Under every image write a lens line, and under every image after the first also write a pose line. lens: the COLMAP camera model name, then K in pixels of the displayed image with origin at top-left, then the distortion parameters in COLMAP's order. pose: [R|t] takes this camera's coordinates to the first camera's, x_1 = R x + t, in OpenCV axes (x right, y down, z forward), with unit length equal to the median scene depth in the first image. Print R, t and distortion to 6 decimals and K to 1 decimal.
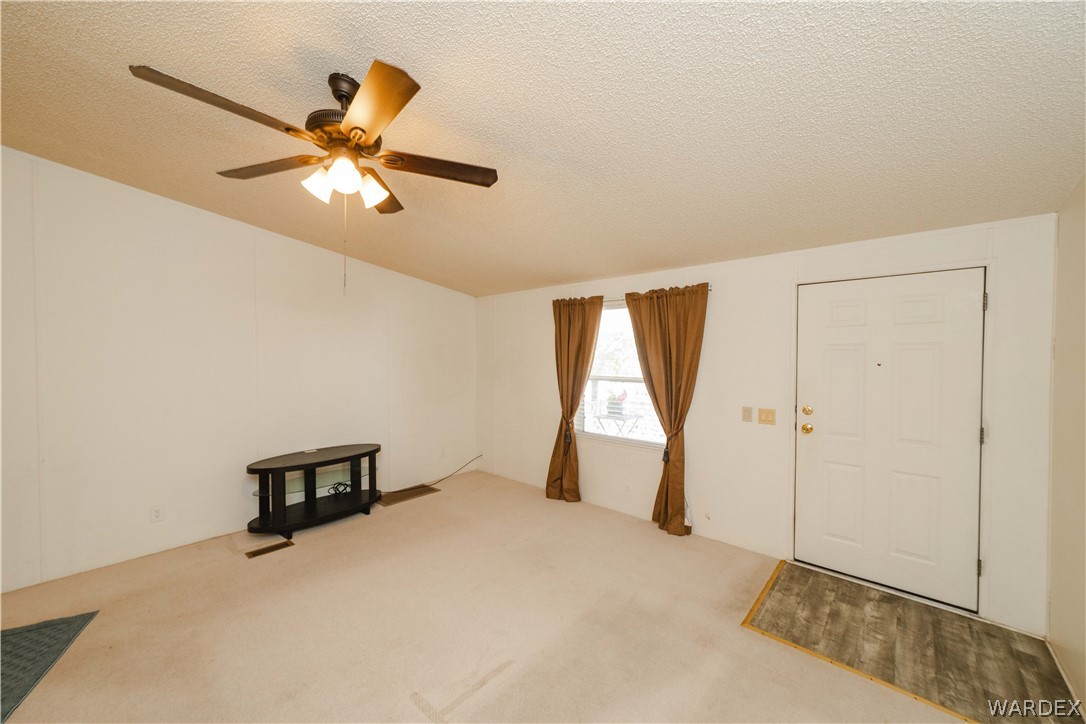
lens RADIAL K [[407.9, 0, 539.1], [0, 407.9, 361.9], [0, 0, 1]] dist [0.000531, 0.000246]
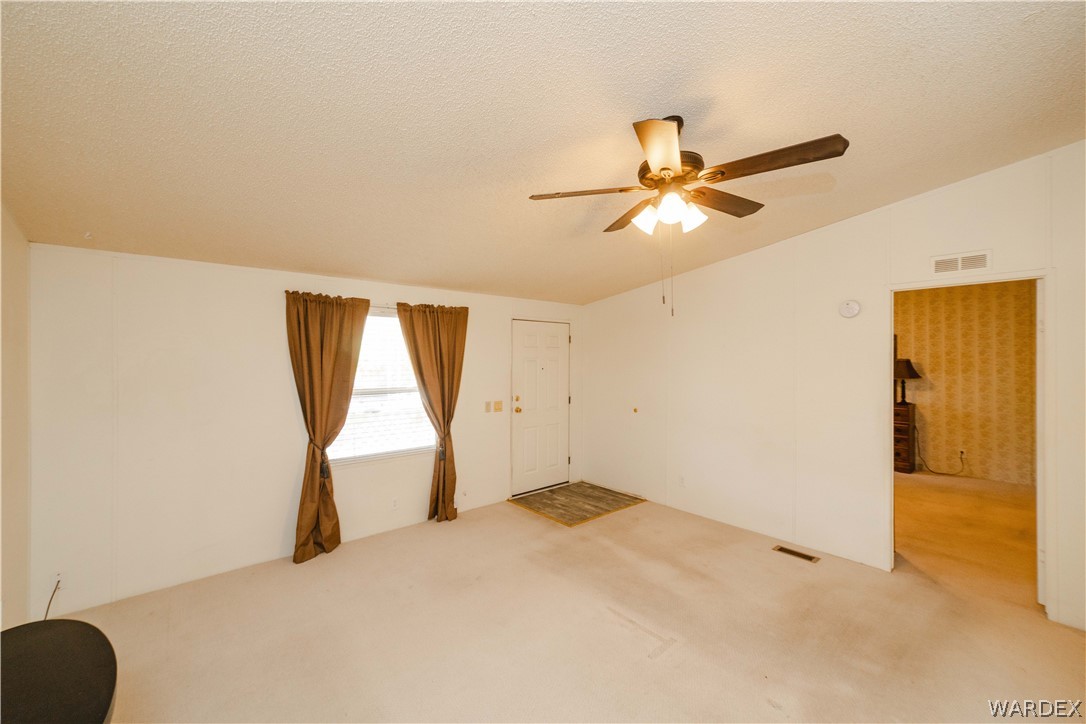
lens RADIAL K [[427.9, 0, 519.0], [0, 427.9, 361.3], [0, 0, 1]] dist [0.001625, 0.000255]
pose [[0.158034, -0.010389, 0.987379, -0.820849], [0.017732, 0.999813, 0.007681, -0.032118], [-0.987274, 0.016294, 0.158188, 0.601463]]
